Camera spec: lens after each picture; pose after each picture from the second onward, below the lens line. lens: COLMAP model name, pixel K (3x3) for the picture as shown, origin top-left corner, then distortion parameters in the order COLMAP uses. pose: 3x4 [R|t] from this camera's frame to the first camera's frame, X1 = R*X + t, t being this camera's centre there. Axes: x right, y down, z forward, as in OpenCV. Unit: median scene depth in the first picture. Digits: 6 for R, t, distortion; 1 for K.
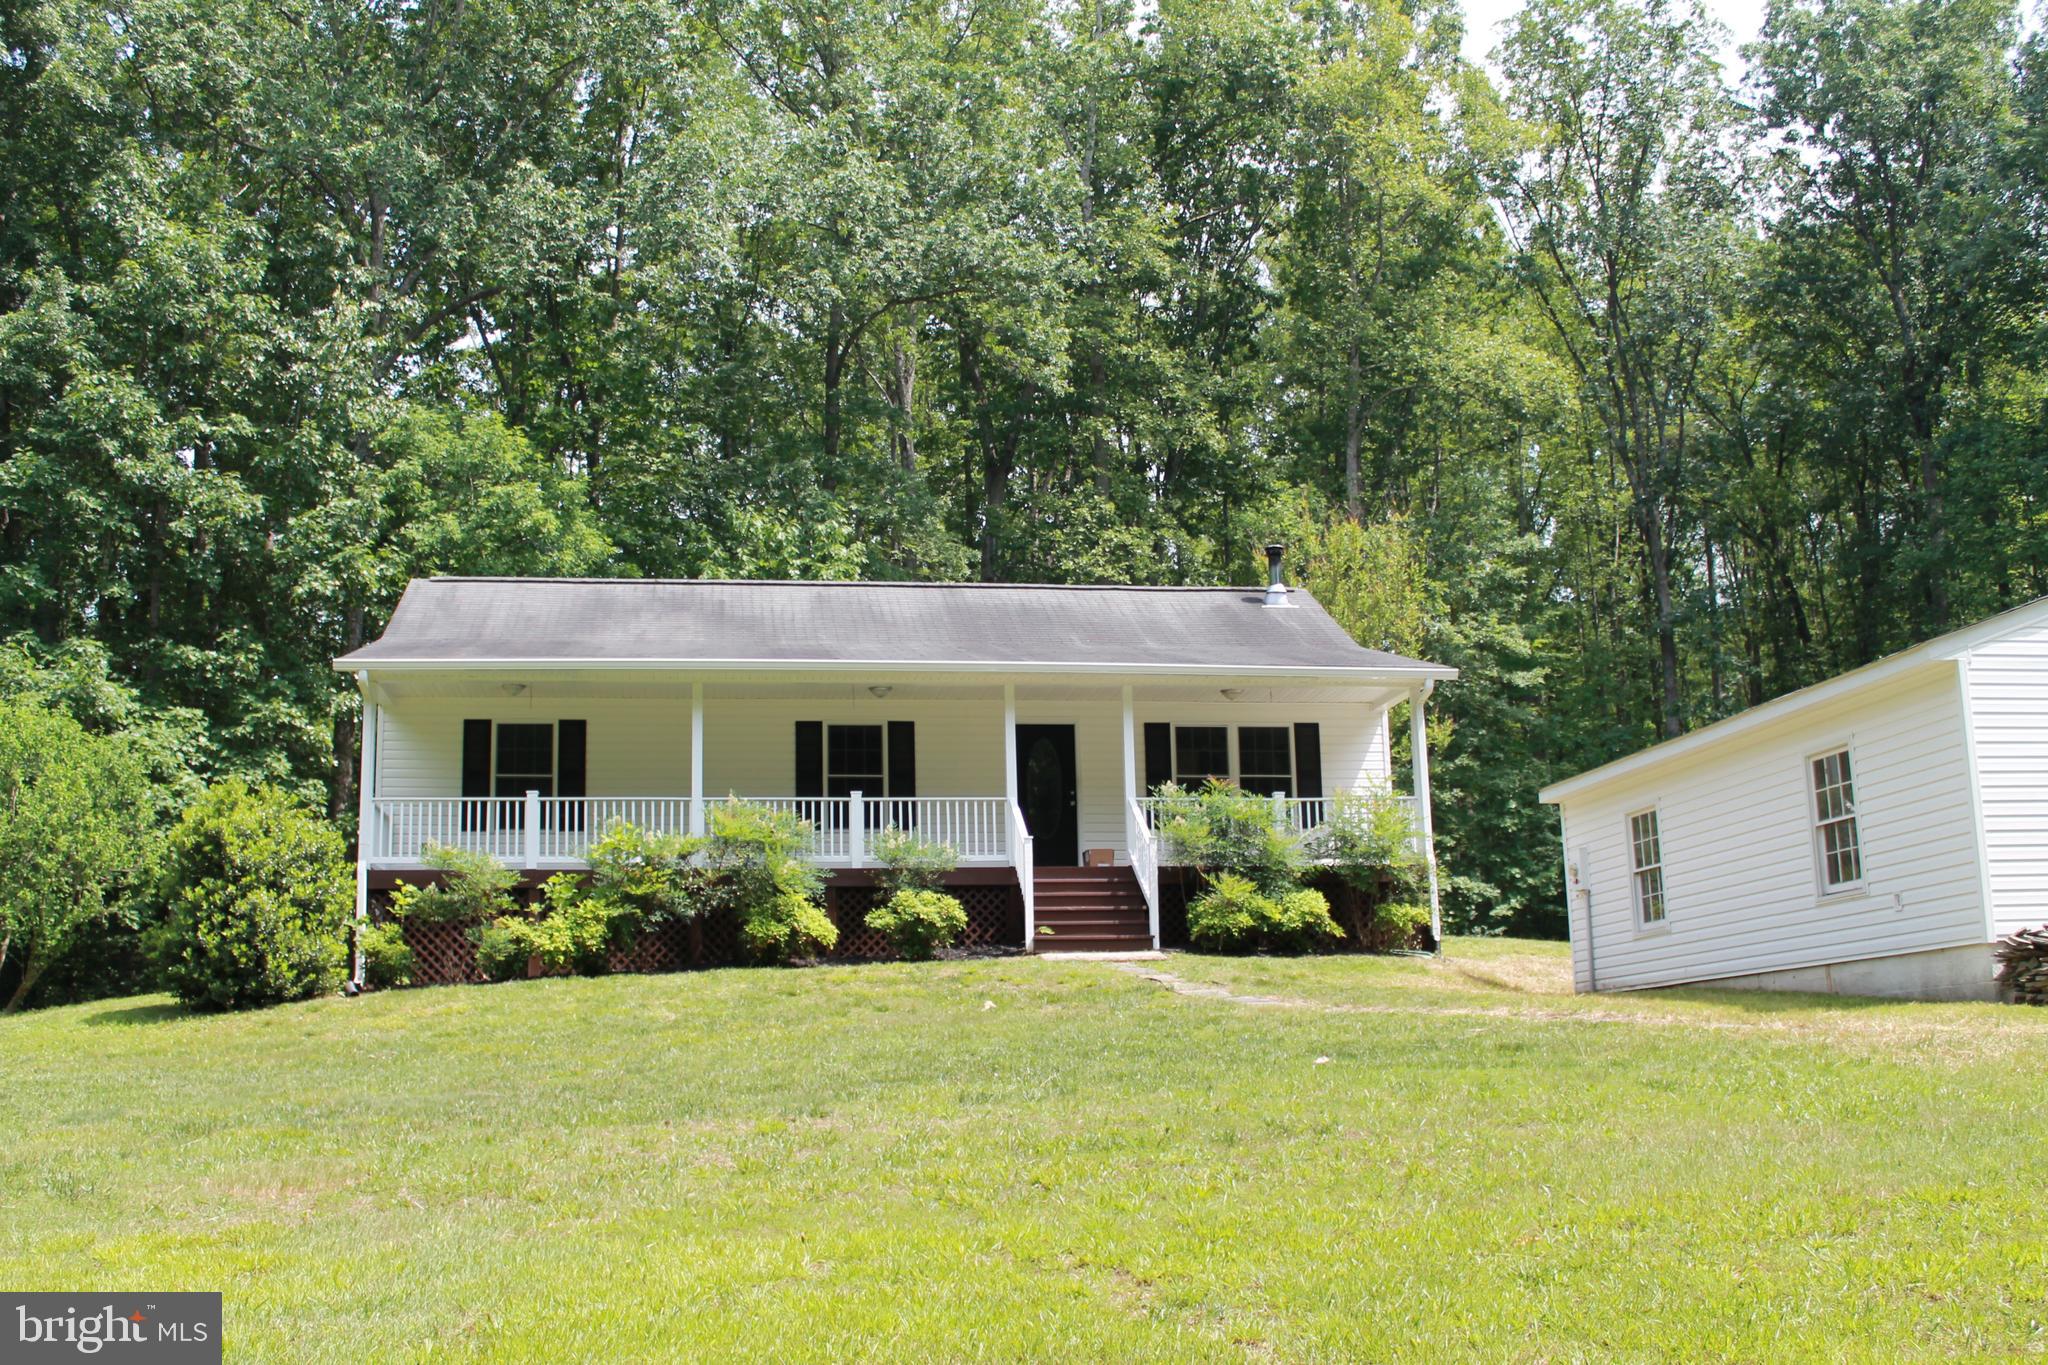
lens RADIAL K [[2109.0, 0, 1024.8], [0, 2109.0, 670.5], [0, 0, 1]] dist [-0.086382, 0.000000]
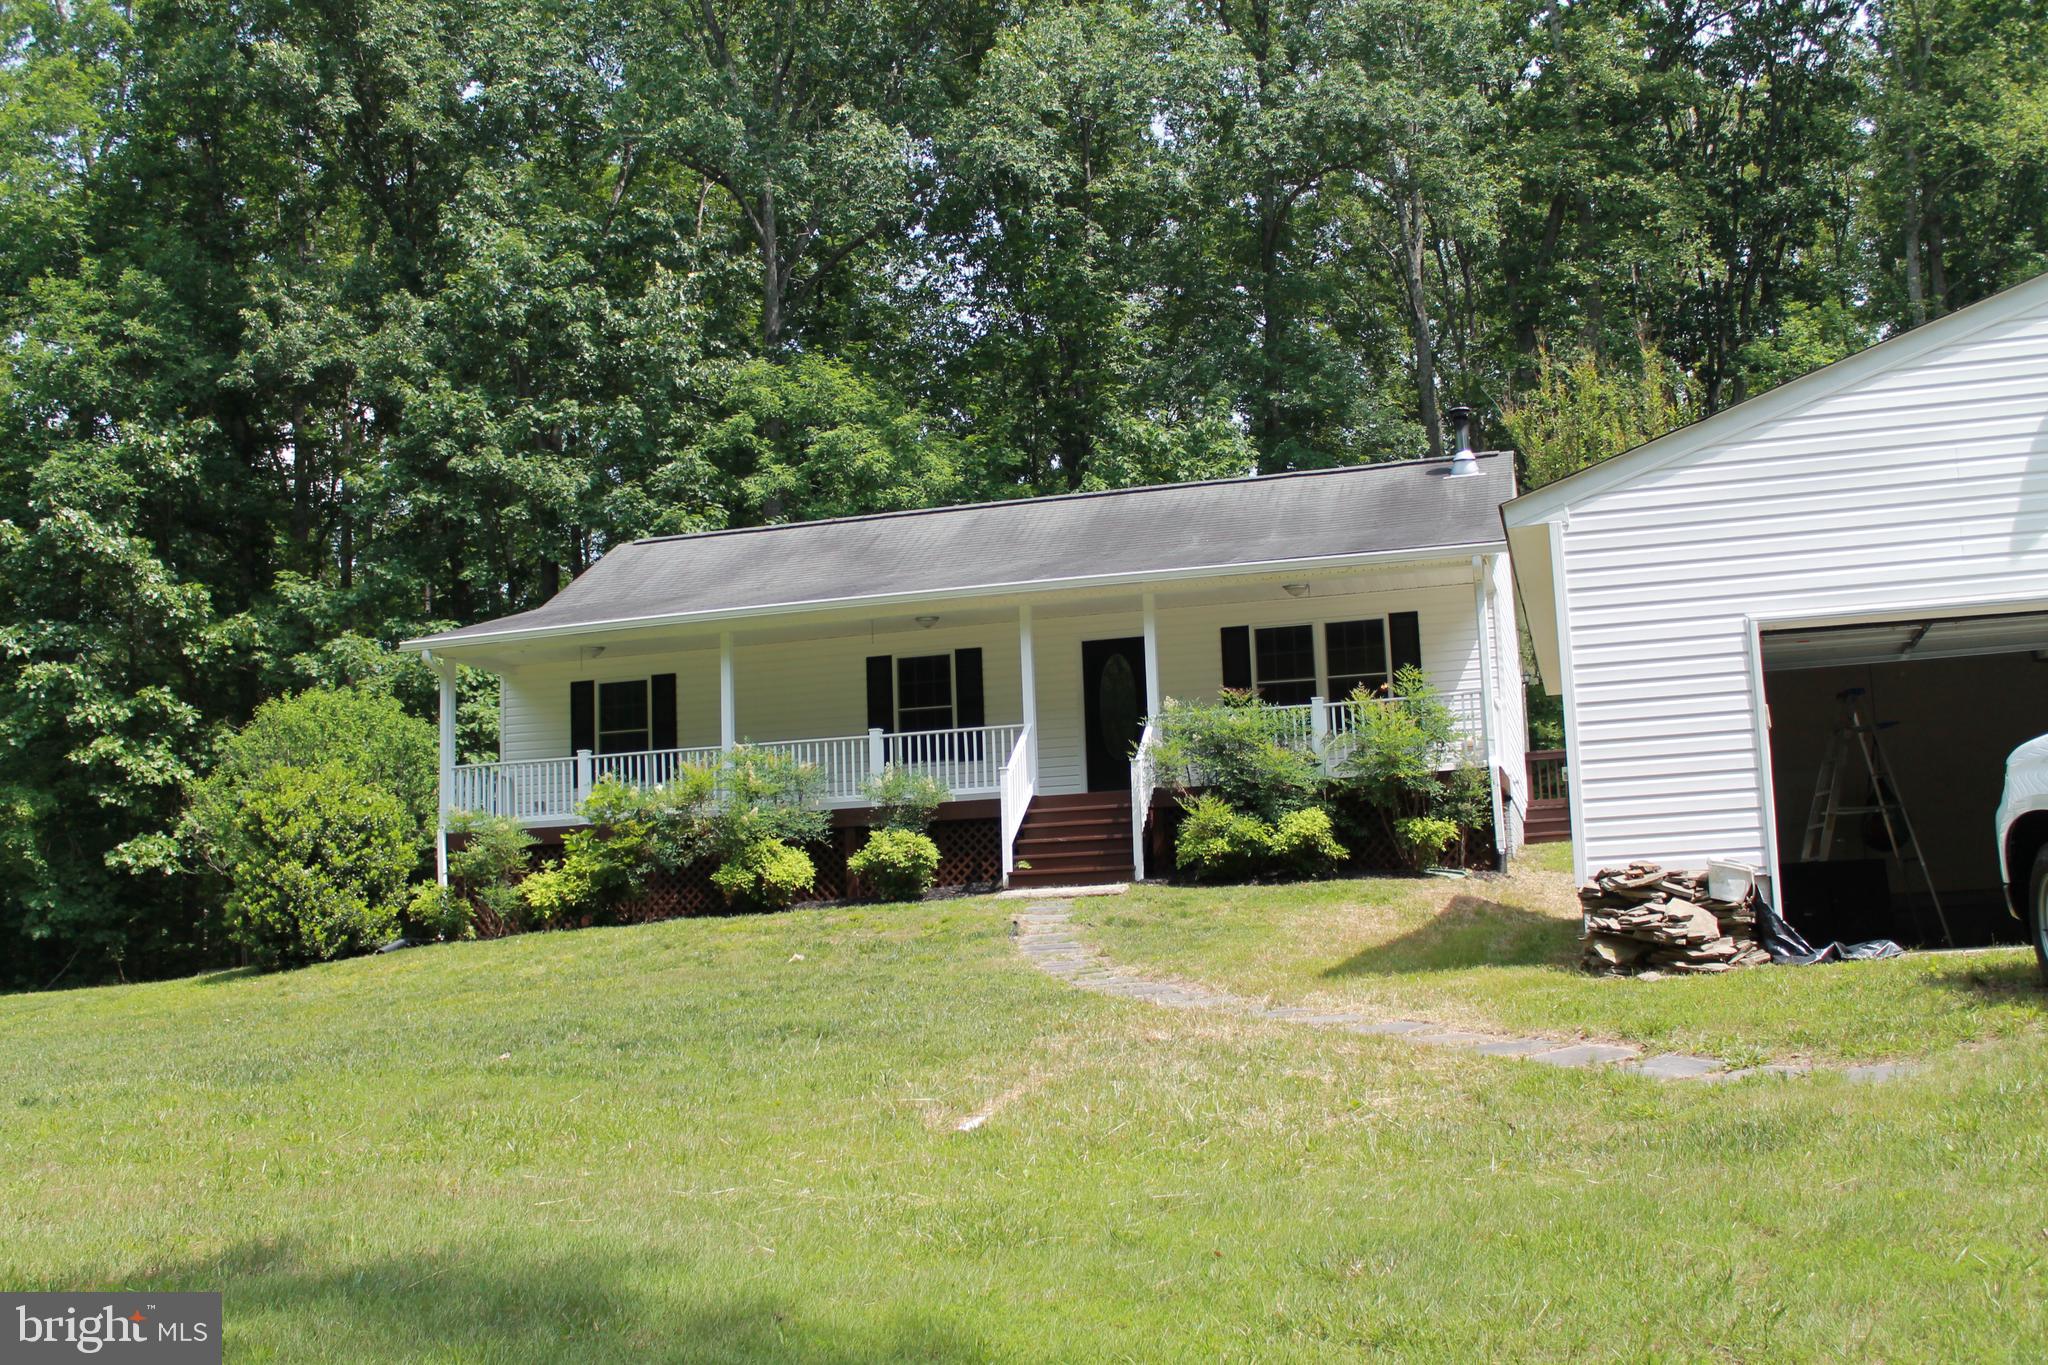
lens RADIAL K [[2109.0, 0, 1024.4], [0, 2109.0, 673.1], [0, 0, 1]] dist [-0.086382, 0.000000]
pose [[0.907178, -0.073940, -0.414199, 0.391758], [0.098405, 0.994420, 0.038011, 0.001060], [0.409077, -0.075242, 0.909392, 0.134735]]
